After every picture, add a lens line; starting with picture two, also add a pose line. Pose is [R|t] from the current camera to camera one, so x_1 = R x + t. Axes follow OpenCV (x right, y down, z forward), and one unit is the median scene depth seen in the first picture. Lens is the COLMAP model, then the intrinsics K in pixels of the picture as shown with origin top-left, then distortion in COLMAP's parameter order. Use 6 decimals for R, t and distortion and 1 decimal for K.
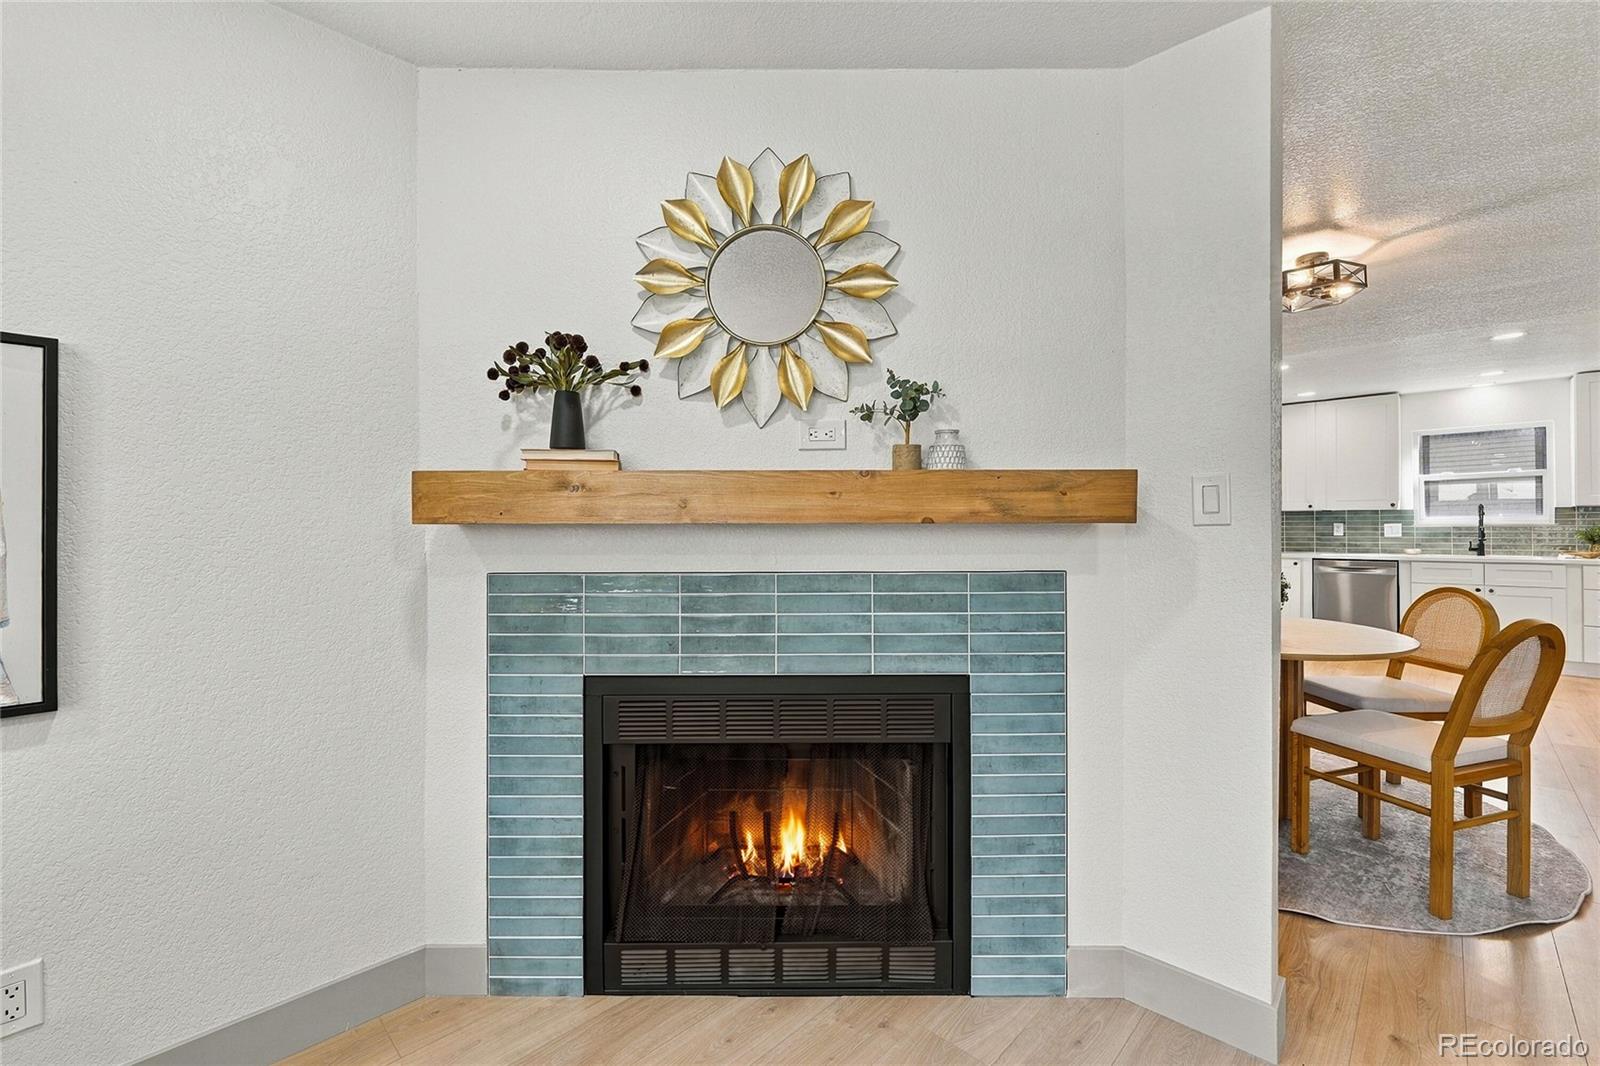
lens RADIAL K [[680.4, 0, 789.0], [0, 680.4, 516.5], [0, 0, 1]] dist [-0.002359, -0.000395]
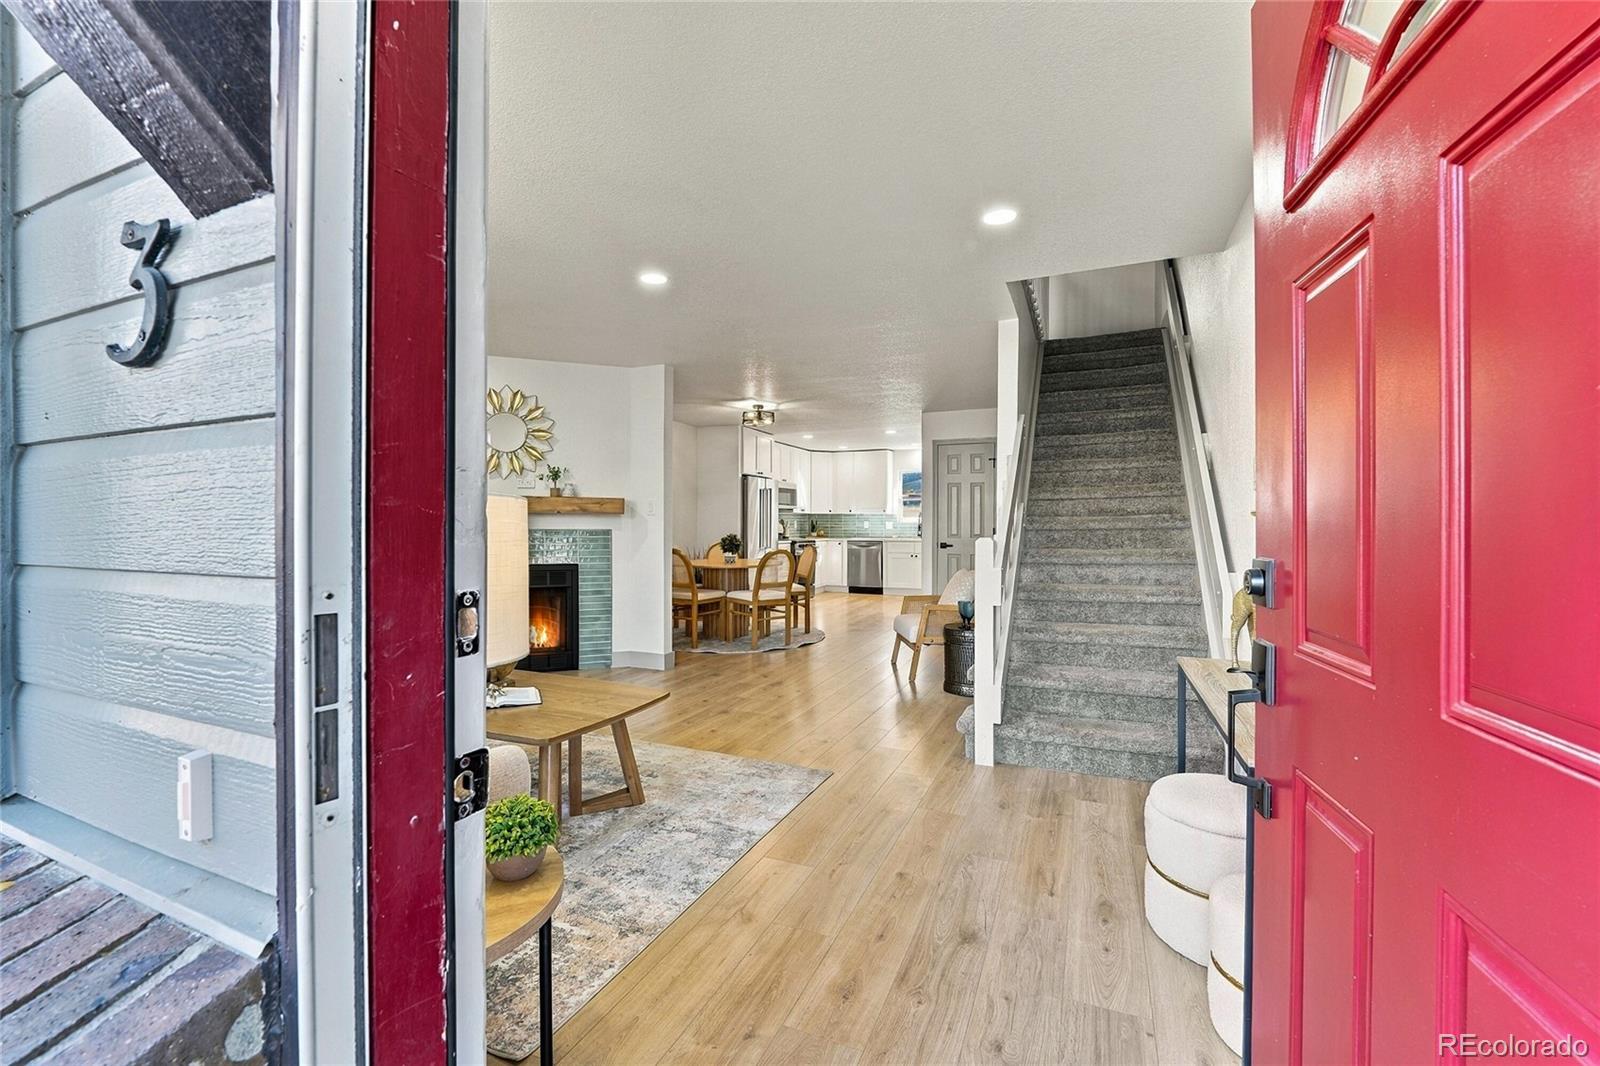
lens RADIAL K [[669.6, 0, 800.0], [0, 669.6, 533.0], [0, 0, 1]] dist [-0.000466, -0.000161]
pose [[0.934866, 0.003434, 0.354983, 0.128731], [-0.011859, 0.999697, 0.021561, 0.019546], [-0.354801, -0.024366, 0.934624, -2.137972]]
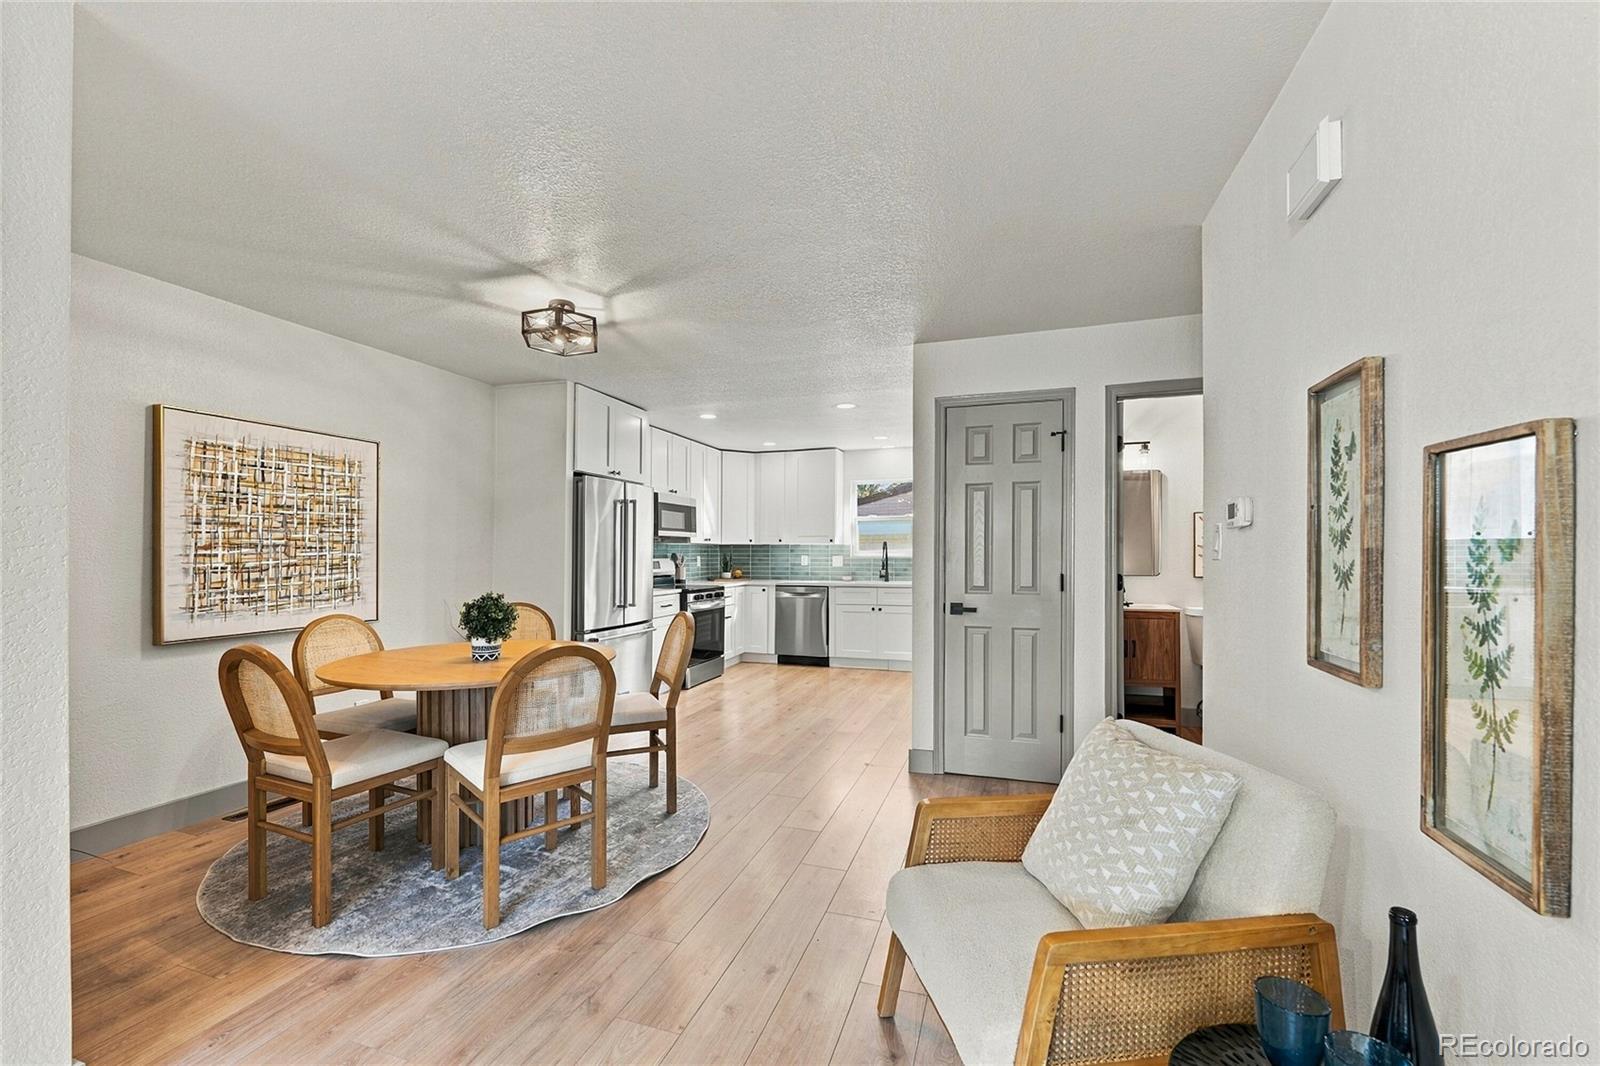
lens RADIAL K [[661.6, 0, 799.6], [0, 661.6, 545.3], [0, 0, 1]] dist [-0.010065, -0.000769]
pose [[0.899301, 0.011825, 0.437170, 1.127638], [-0.010438, 0.999930, -0.005574, -0.004125], [-0.437205, 0.000450, 0.899362, -0.144766]]
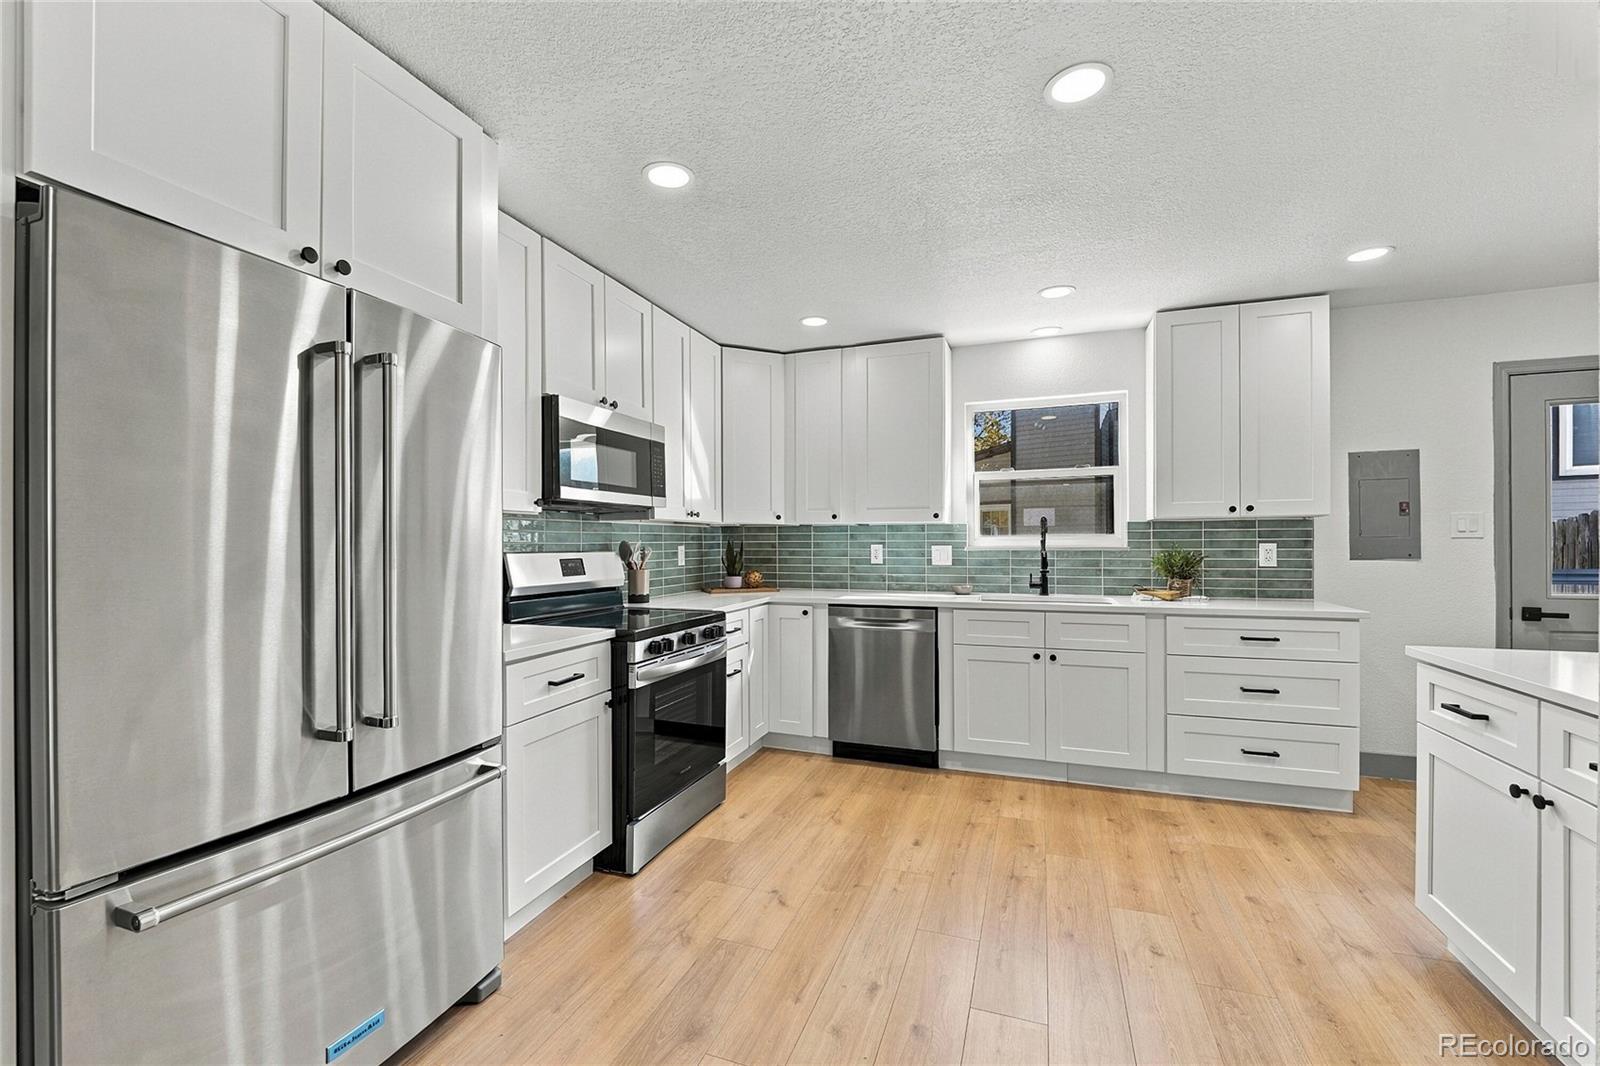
lens RADIAL K [[661.6, 0, 799.6], [0, 661.6, 545.3], [0, 0, 1]] dist [-0.010065, -0.000769]
pose [[0.910356, 0.001754, 0.413821, 1.850747], [-0.008053, 0.999877, 0.013478, 0.010690], [-0.413747, -0.015603, 0.910258, 1.766394]]
